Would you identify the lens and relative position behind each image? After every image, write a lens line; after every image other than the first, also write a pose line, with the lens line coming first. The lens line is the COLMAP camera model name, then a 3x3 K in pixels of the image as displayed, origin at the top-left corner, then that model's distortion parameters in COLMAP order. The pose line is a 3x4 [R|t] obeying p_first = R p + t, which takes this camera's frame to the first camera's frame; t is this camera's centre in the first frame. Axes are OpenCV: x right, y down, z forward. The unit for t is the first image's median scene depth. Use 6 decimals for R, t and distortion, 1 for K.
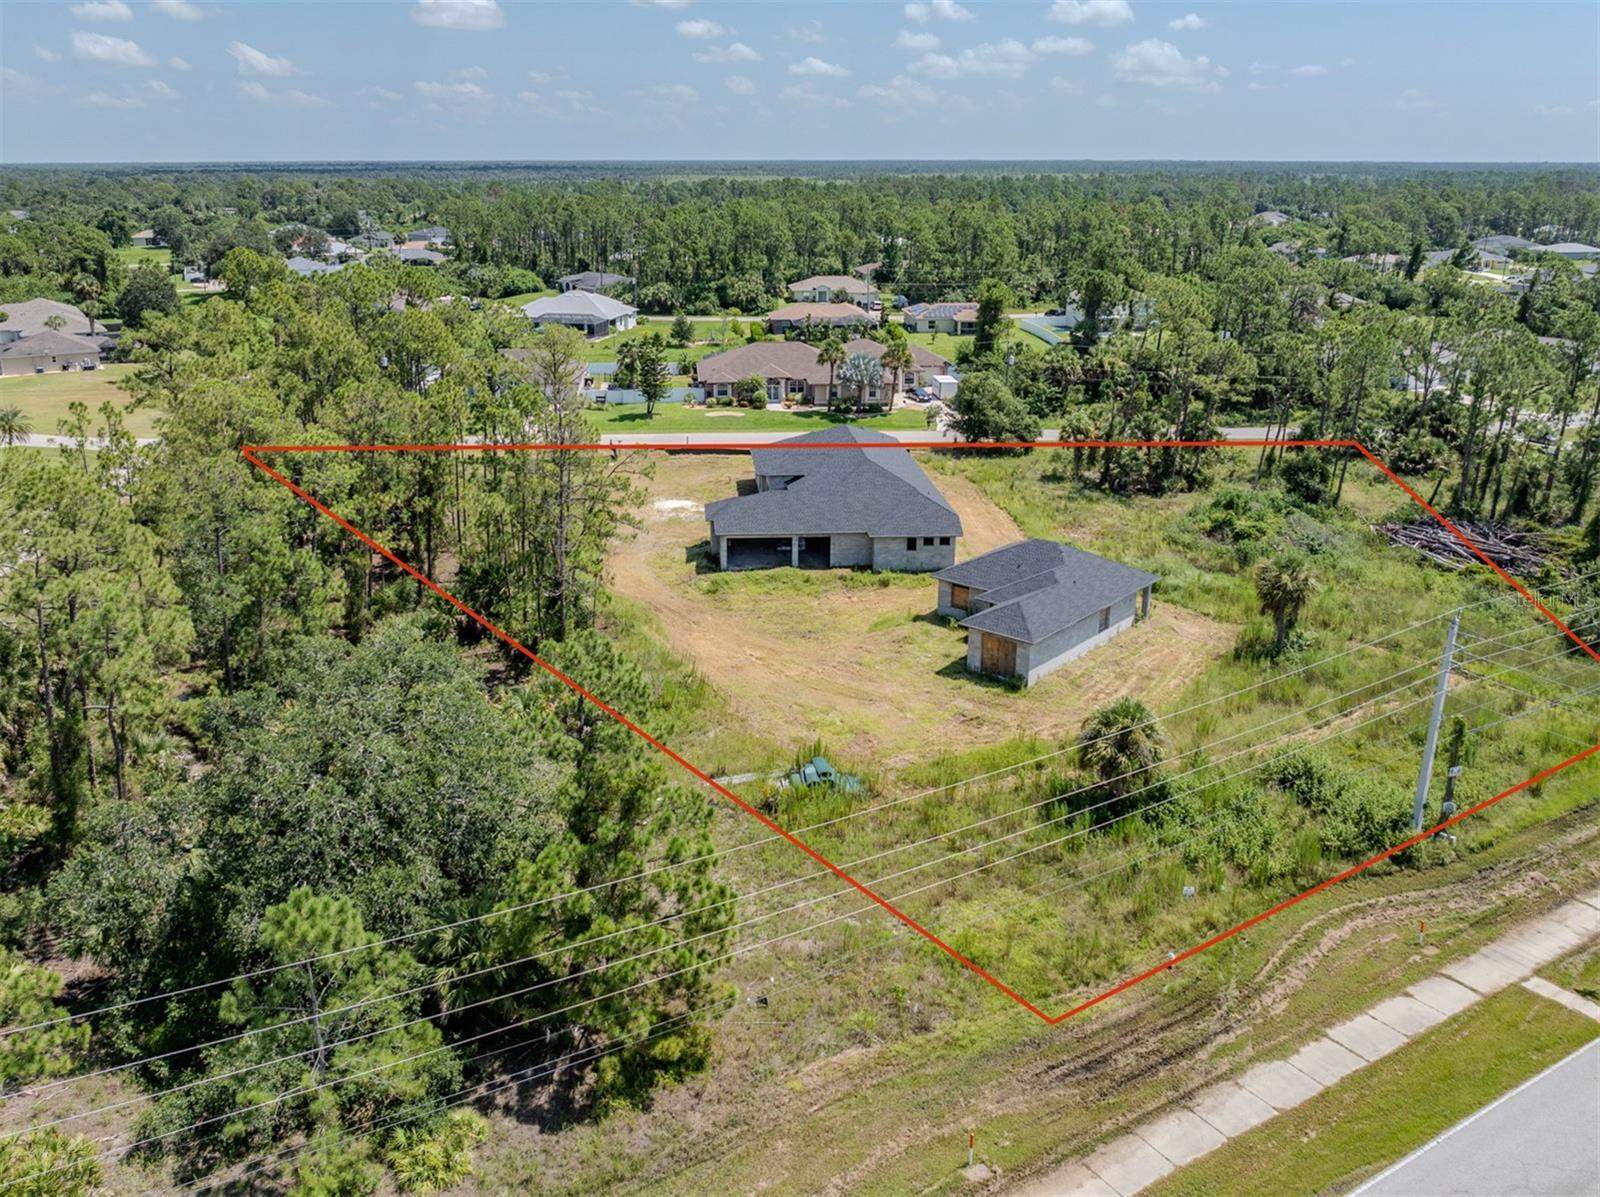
lens RADIAL K [[1262.5, 0, 796.0], [0, 1262.5, 647.0], [0, 0, 1]] dist [-0.029572, 0.001039]
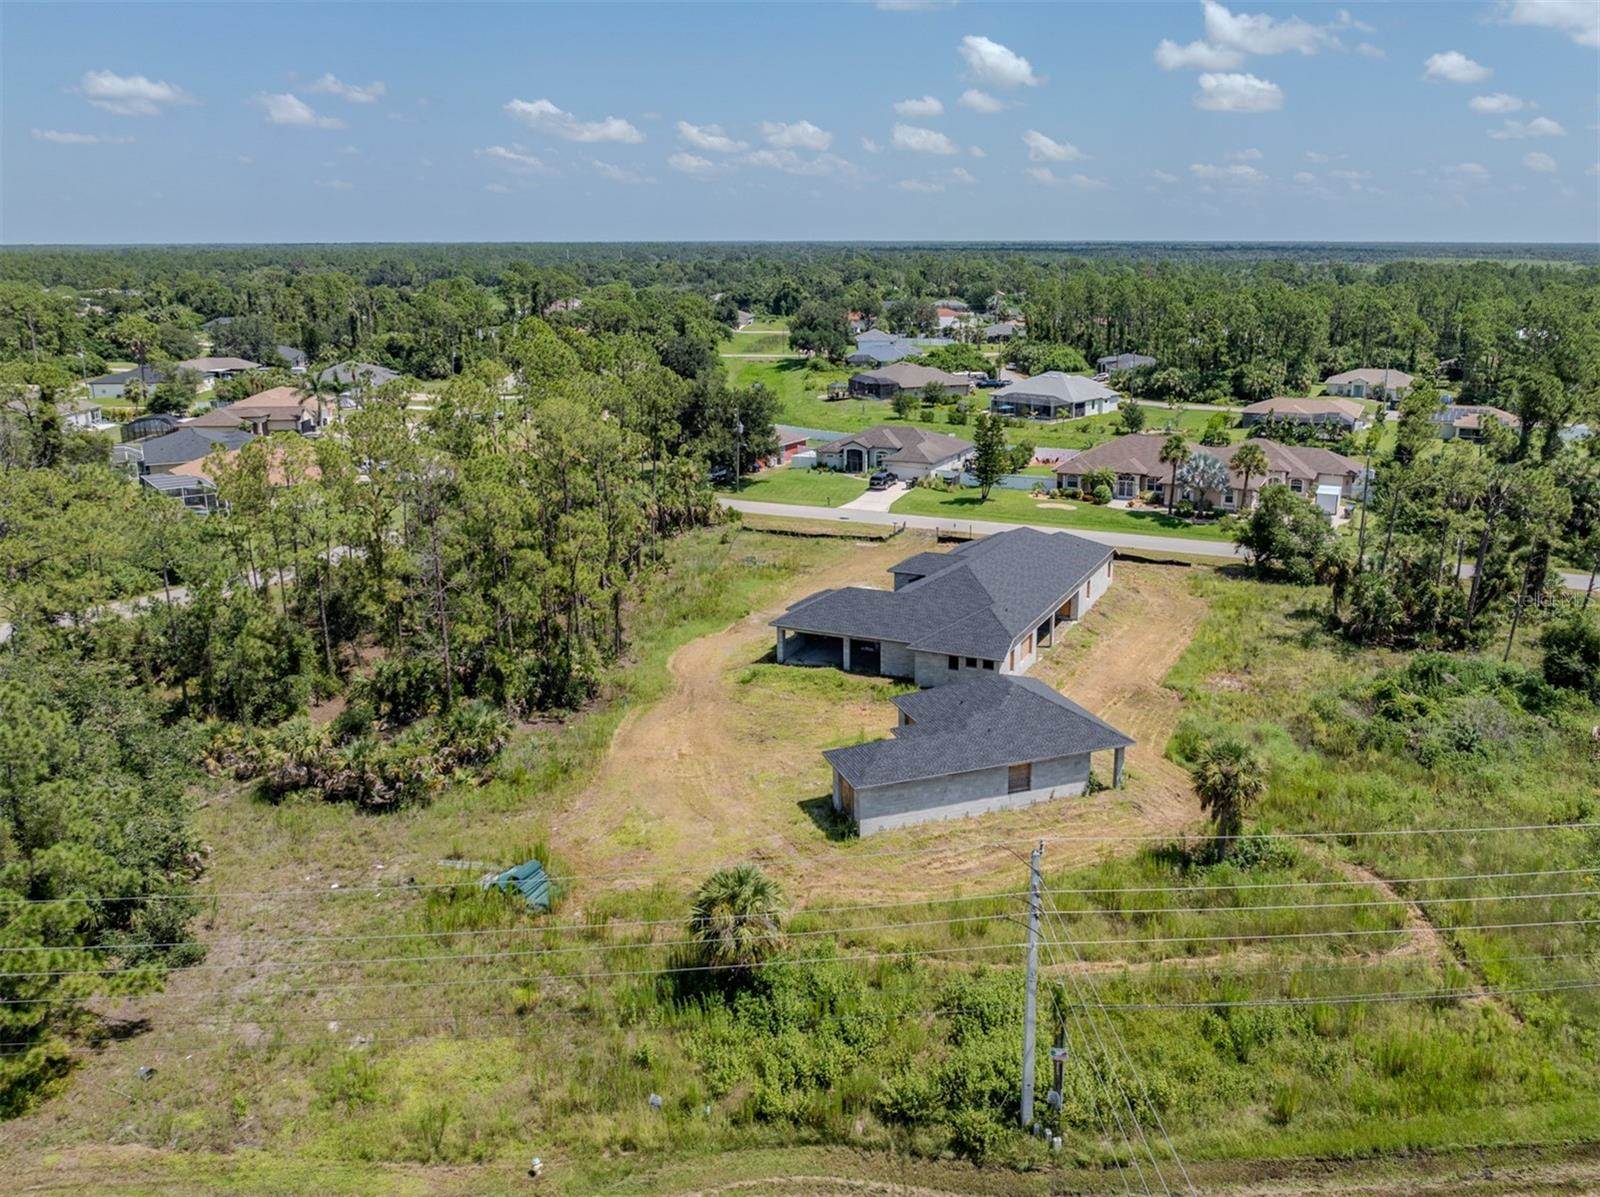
lens RADIAL K [[1262.5, 0, 796.0], [0, 1262.5, 647.0], [0, 0, 1]] dist [-0.029572, 0.001039]
pose [[0.891285, 0.135537, -0.432713, 0.191966], [-0.160299, 0.986844, -0.021073, -0.027914], [0.424164, 0.088146, 0.901285, 0.066427]]
